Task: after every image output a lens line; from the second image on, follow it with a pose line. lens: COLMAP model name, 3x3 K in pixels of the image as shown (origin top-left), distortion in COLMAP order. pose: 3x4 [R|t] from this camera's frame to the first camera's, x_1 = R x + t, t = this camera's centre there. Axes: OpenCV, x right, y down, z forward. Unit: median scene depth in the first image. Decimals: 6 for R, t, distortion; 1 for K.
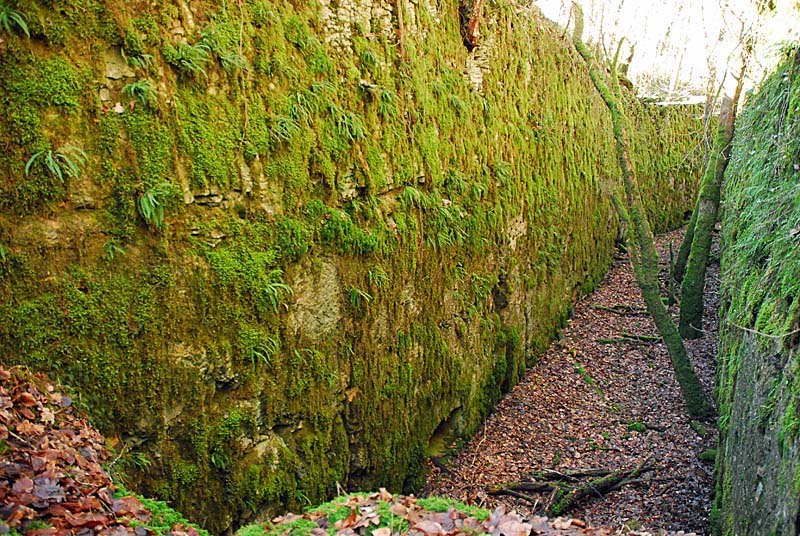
lens RADIAL K [[620.4, 0, 400.3], [0, 620.4, 276.7], [0, 0, 1]] dist [-0.174875, 0.163809]
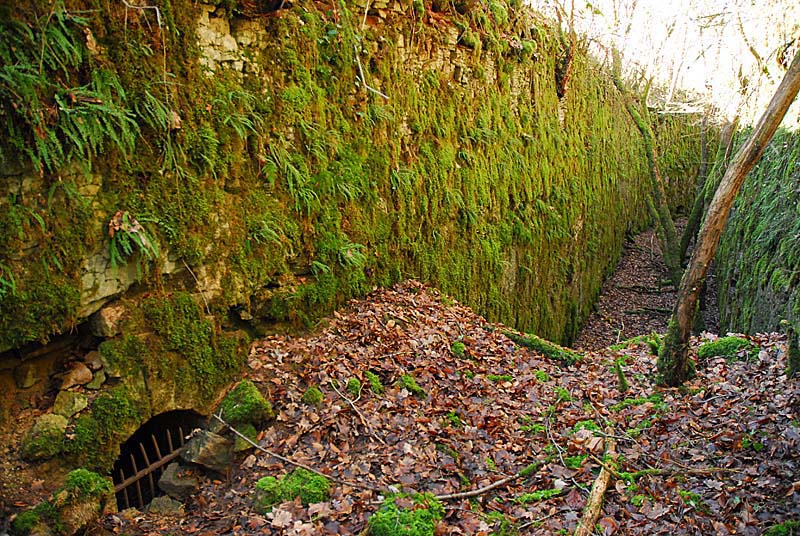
lens RADIAL K [[620.4, 0, 400.3], [0, 620.4, 276.7], [0, 0, 1]] dist [-0.174875, 0.163809]
pose [[0.999398, 0.001581, 0.034667, -0.271988], [-0.002238, 0.999818, 0.018920, 0.011965], [-0.034631, -0.018986, 0.999220, -0.357627]]
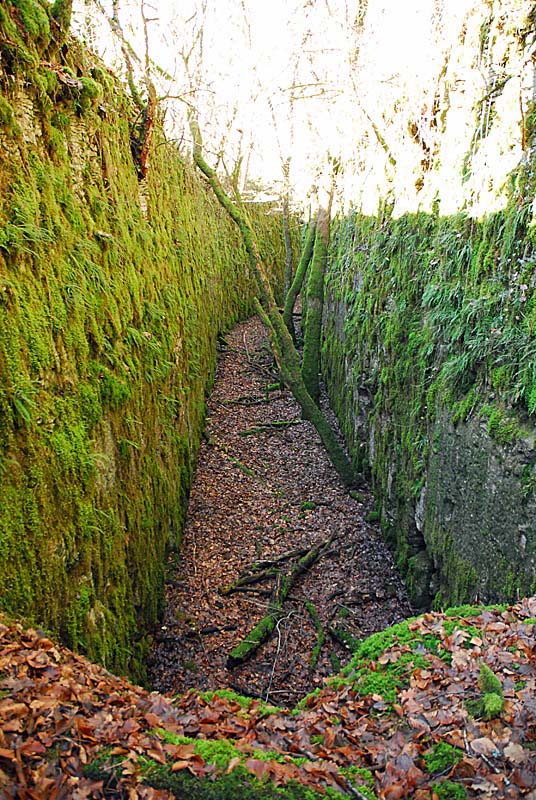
lens RADIAL K [[620.4, 0, 278.2], [0, 620.4, 398.4], [0, 0, 1]] dist [-0.174875, 0.163809]
pose [[0.865880, -0.141549, 0.479809, -0.200169], [0.114562, 0.989752, 0.085246, -0.063692], [-0.486958, -0.018845, 0.873222, -0.005780]]
